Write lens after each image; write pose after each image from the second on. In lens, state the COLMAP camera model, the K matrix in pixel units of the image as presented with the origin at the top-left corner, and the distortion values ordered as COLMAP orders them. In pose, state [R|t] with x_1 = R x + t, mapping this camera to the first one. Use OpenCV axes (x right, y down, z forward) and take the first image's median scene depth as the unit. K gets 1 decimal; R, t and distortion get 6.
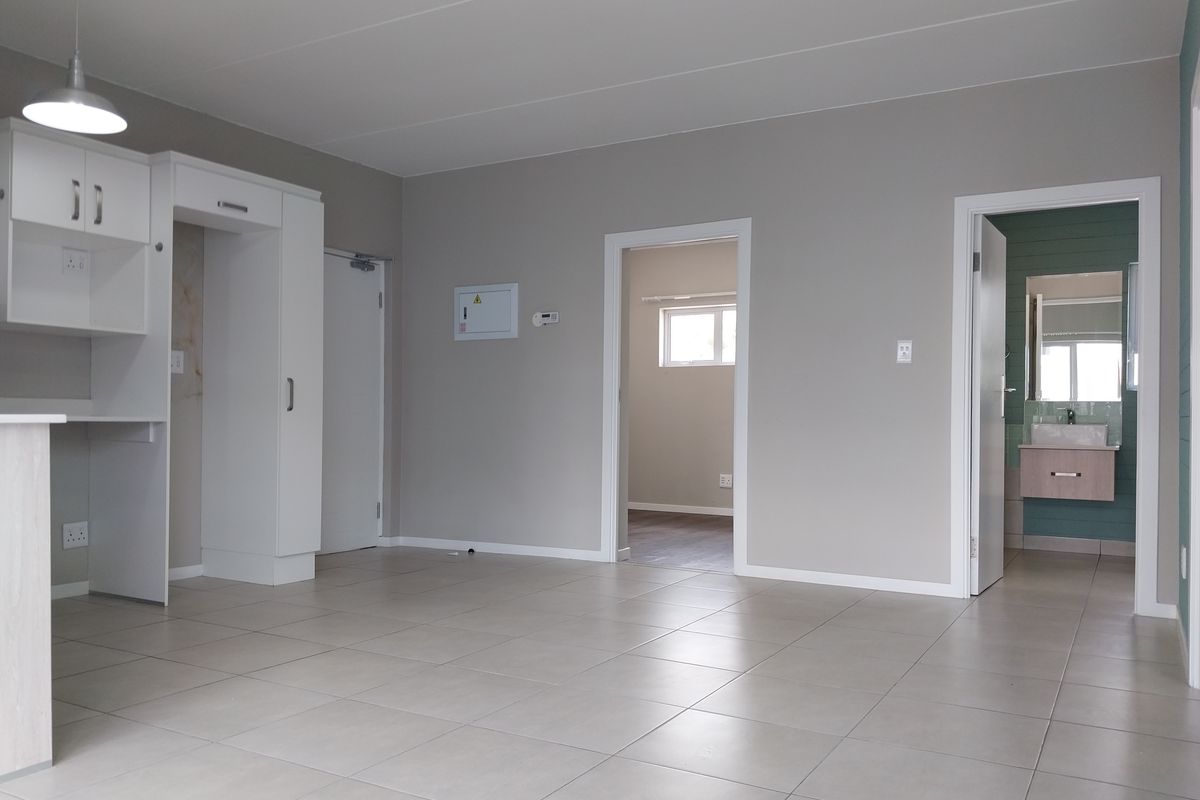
lens RADIAL K [[938.0, 0, 600.0], [0, 938.0, 400.0], [0, 0, 1]] dist [0.118161, -0.197583]
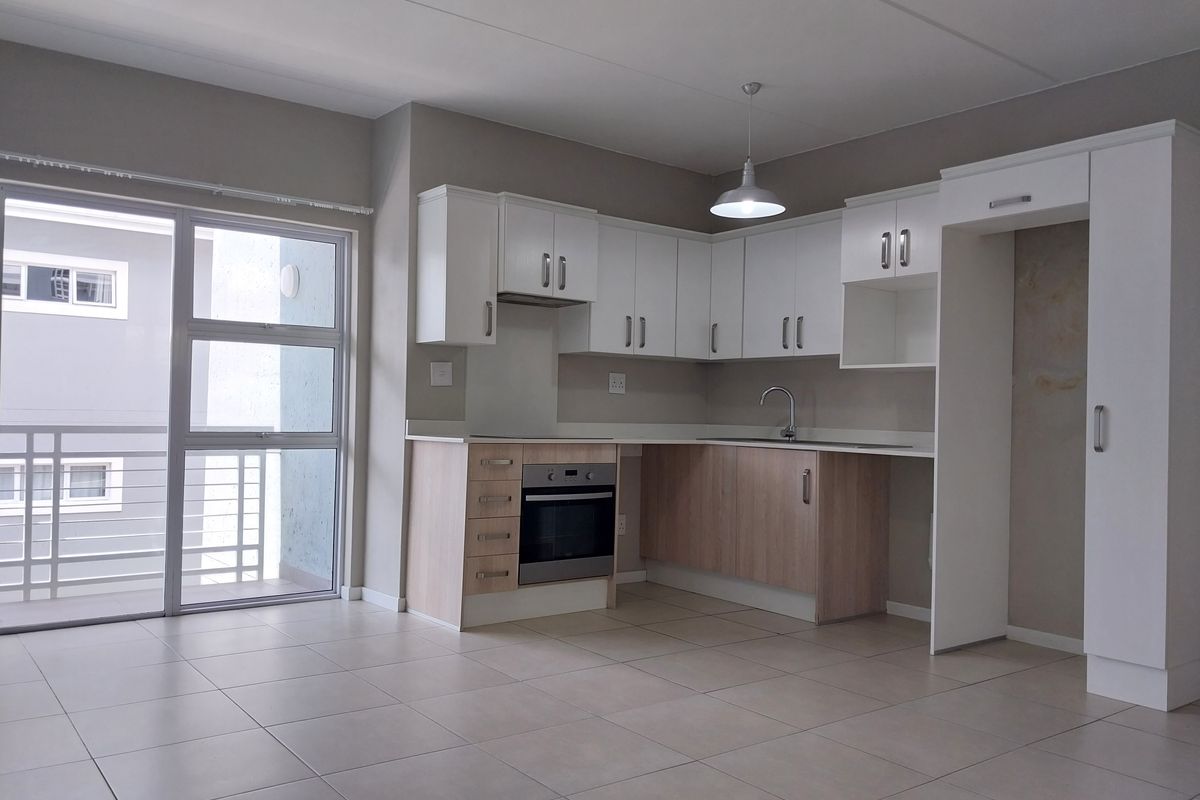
lens RADIAL K [[938.0, 0, 600.0], [0, 938.0, 400.0], [0, 0, 1]] dist [0.118161, -0.197583]
pose [[-0.391284, -0.030202, -0.919774, 0.468416], [-0.007839, 0.999534, -0.029486, -0.003280], [0.920237, -0.004327, -0.391339, 0.917742]]
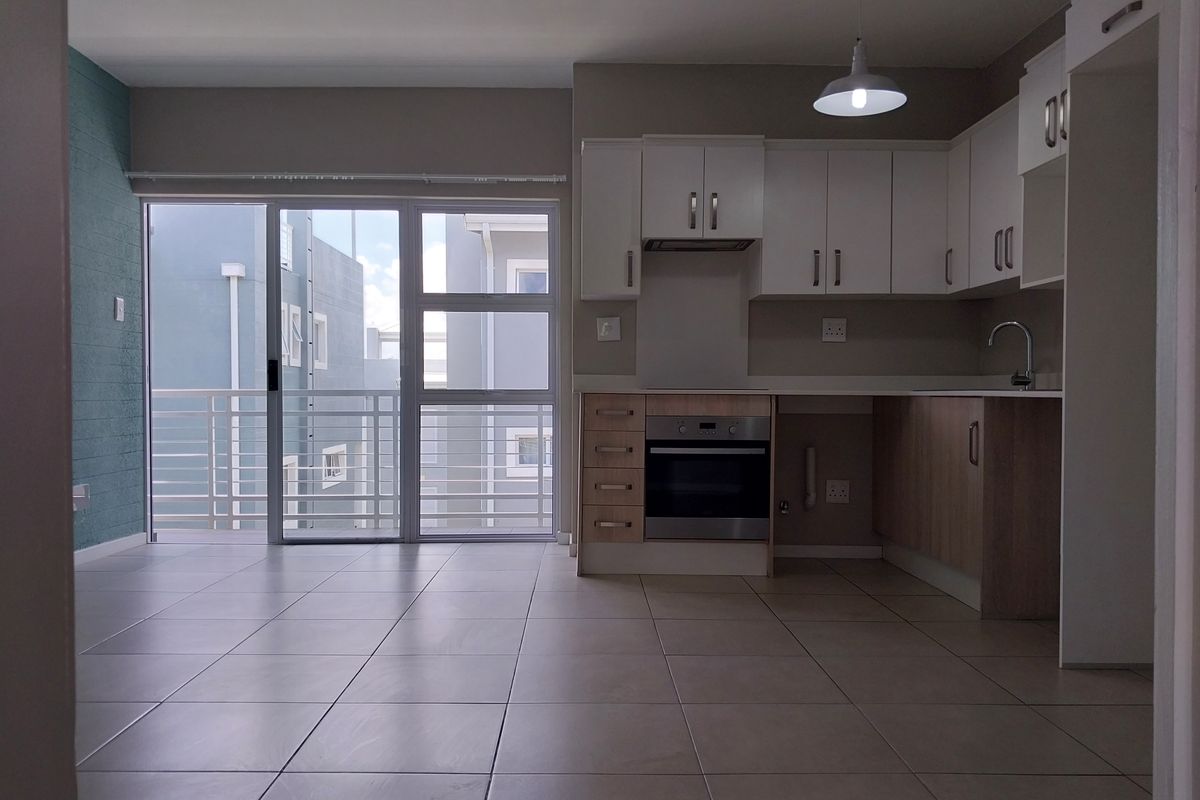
lens RADIAL K [[938.0, 0, 600.0], [0, 938.0, 400.0], [0, 0, 1]] dist [0.118161, -0.197583]
pose [[-0.858570, -0.005209, -0.512670, 0.152083], [0.000048, 0.999948, -0.010240, 0.026898], [0.512696, -0.008816, -0.858525, 1.220305]]
